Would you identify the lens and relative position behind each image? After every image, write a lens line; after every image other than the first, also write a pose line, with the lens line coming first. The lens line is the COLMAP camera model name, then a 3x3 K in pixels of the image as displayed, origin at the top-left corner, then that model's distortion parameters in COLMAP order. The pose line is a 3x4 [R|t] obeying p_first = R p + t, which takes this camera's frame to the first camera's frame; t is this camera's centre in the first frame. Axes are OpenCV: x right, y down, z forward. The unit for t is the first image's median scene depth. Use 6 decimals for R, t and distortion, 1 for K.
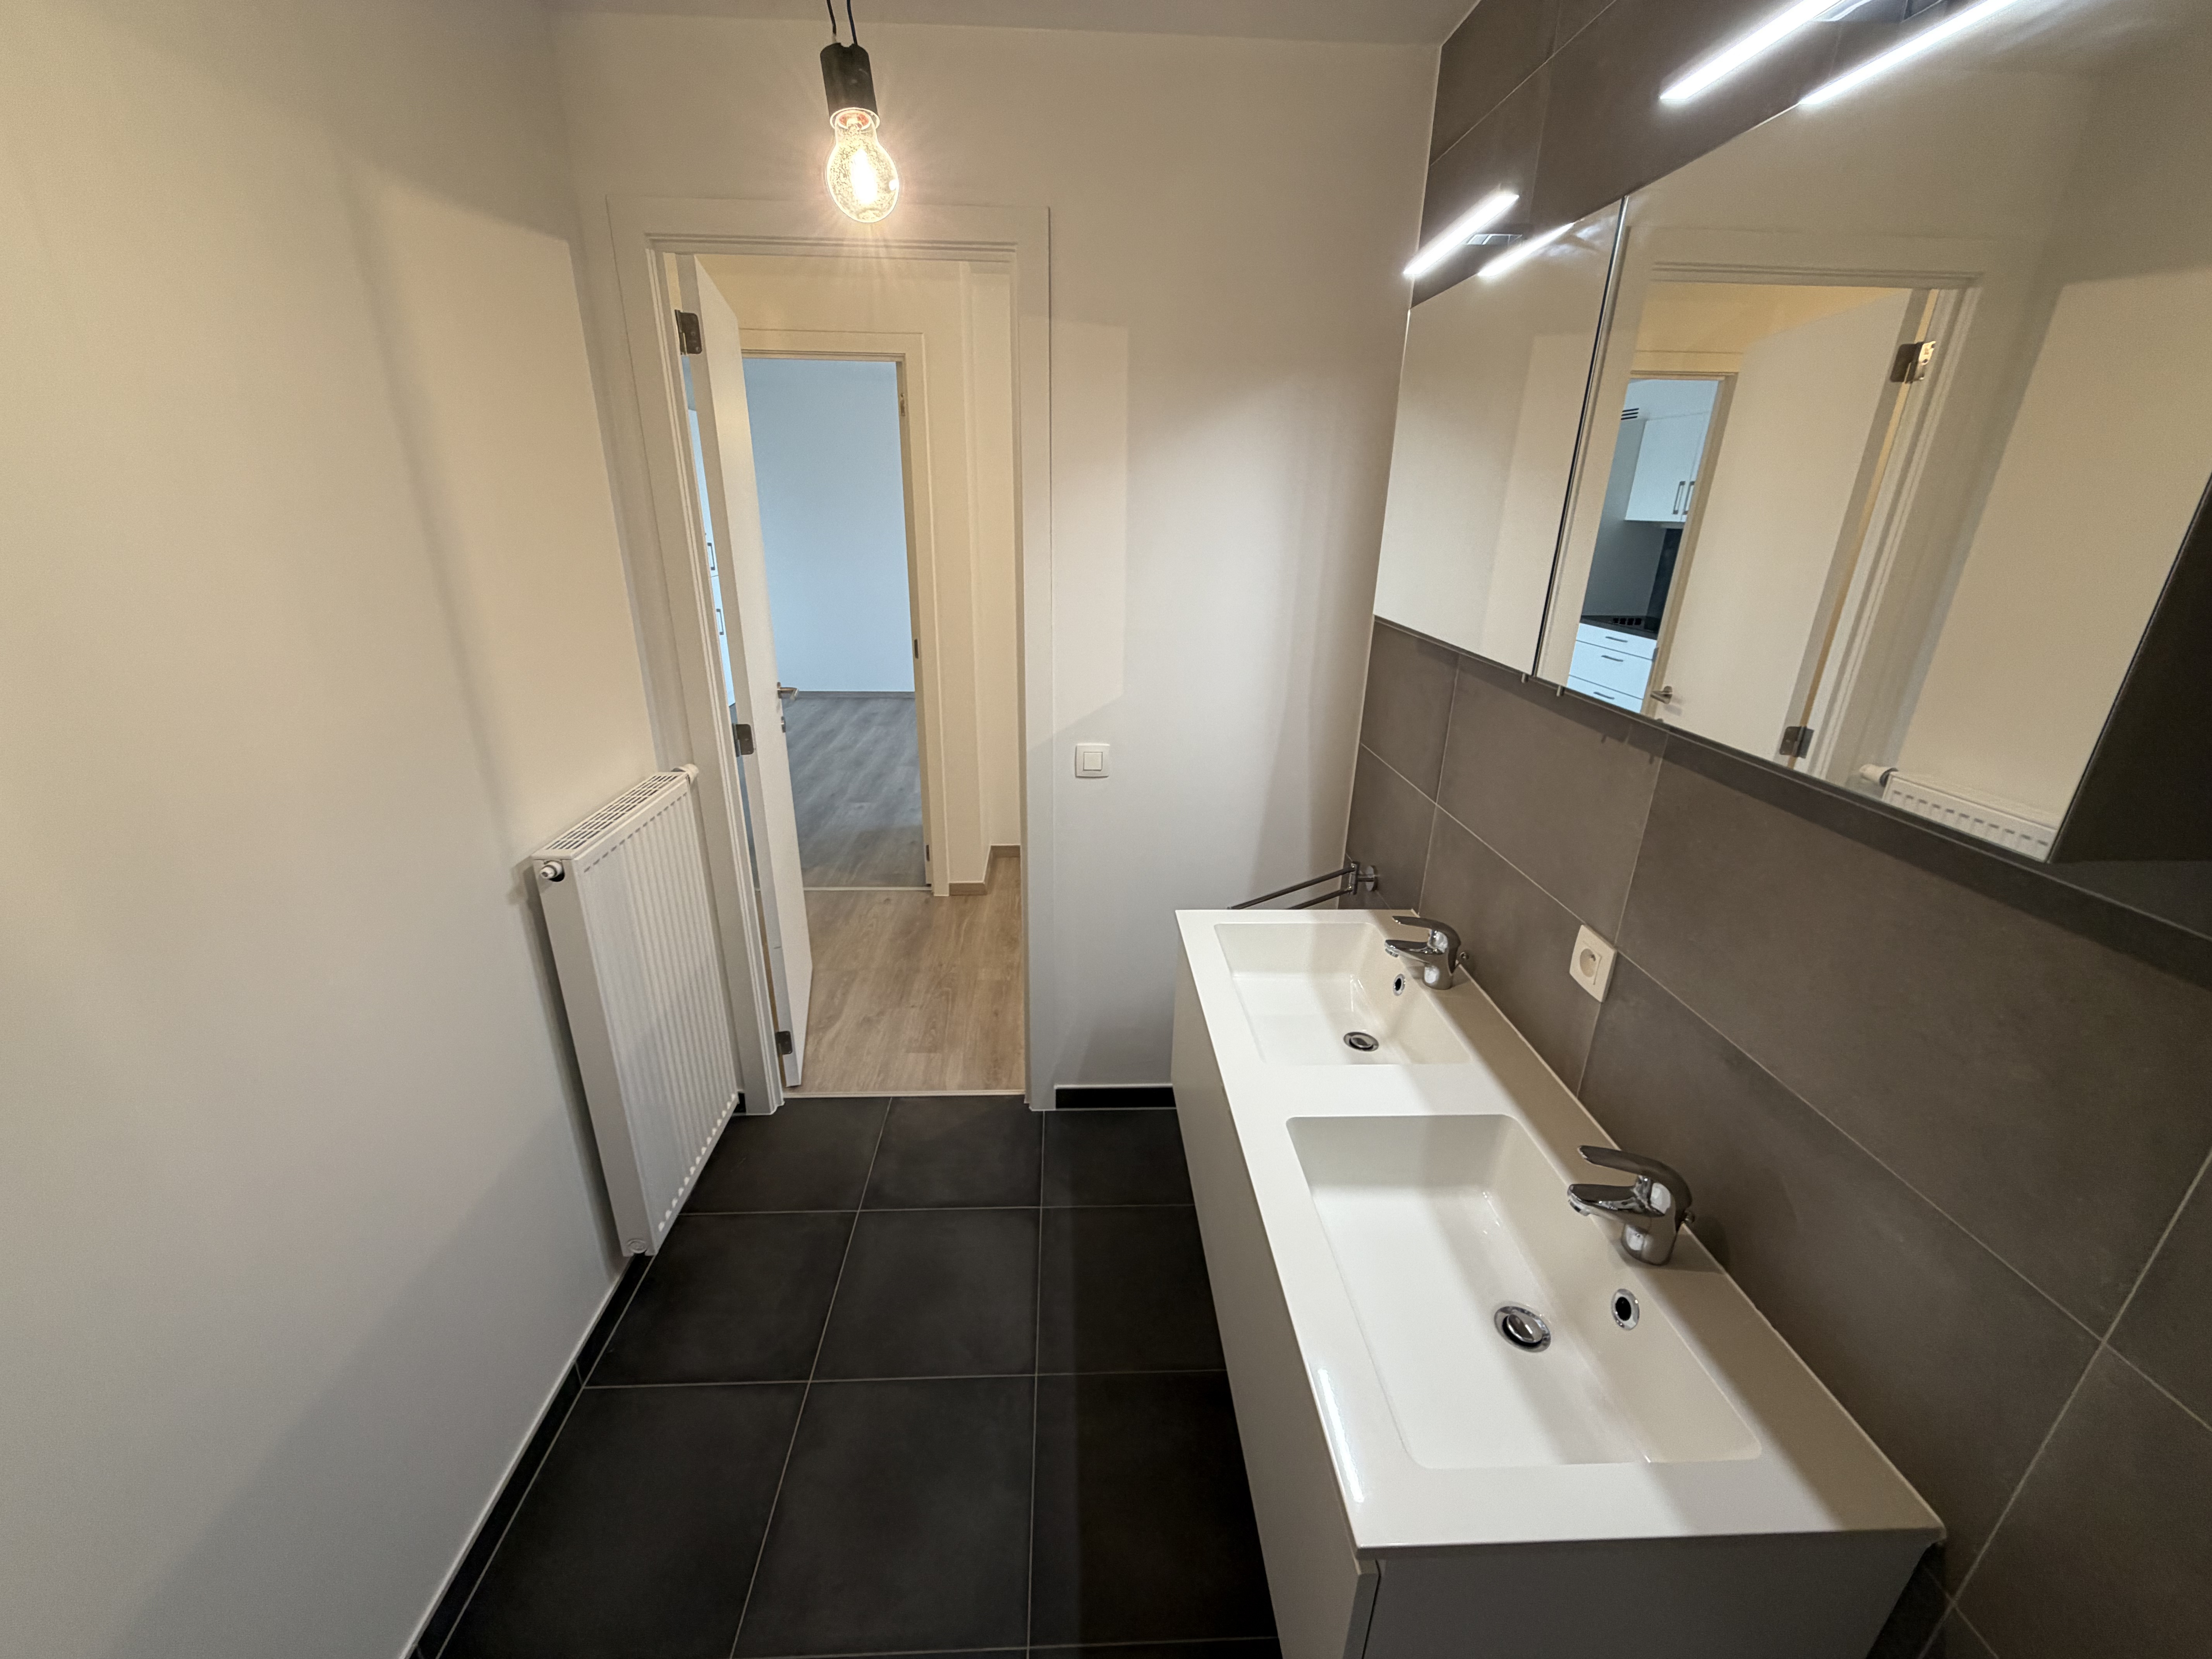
lens RADIAL K [[876.3, 0, 1101.7], [0, 876.3, 834.6], [0, 0, 1]] dist [-0.001402, -0.000171]
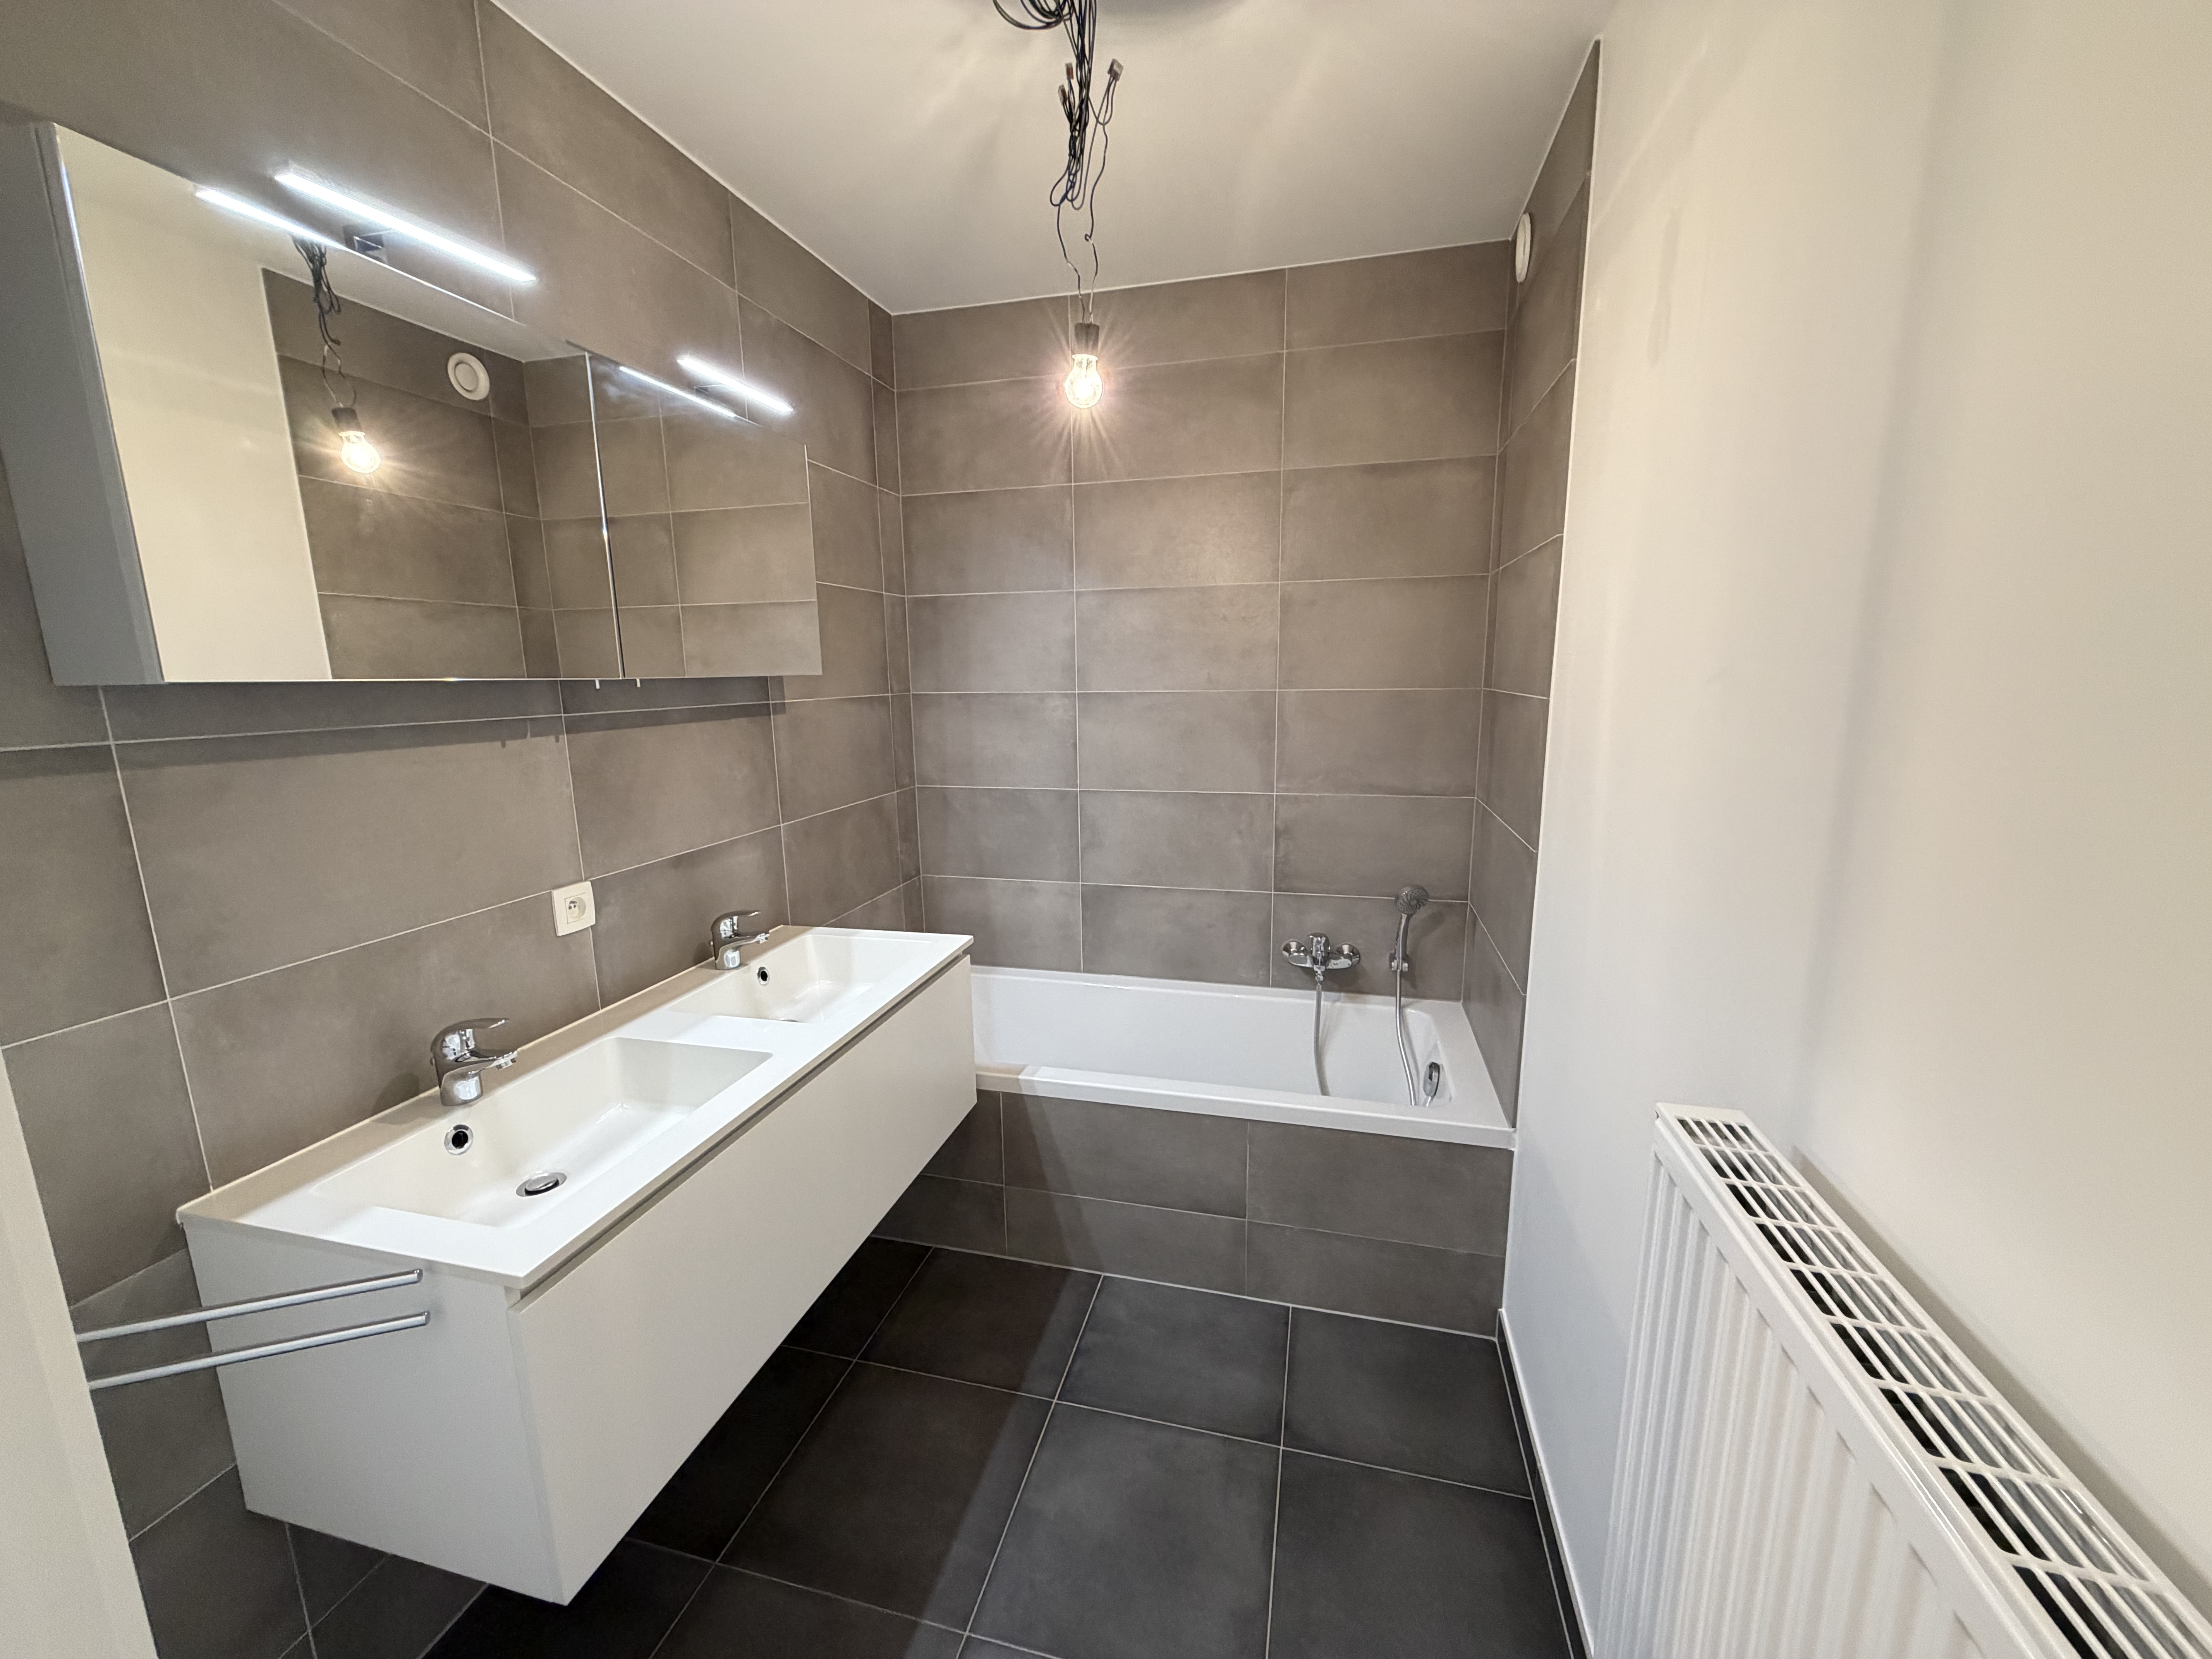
lens RADIAL K [[876.3, 0, 1101.7], [0, 876.3, 834.6], [0, 0, 1]] dist [-0.001402, -0.000171]
pose [[-0.955962, -0.057281, 0.287847, -0.549557], [0.103343, 0.852260, 0.512810, -0.536164], [-0.274694, 0.519973, -0.808808, 1.829181]]
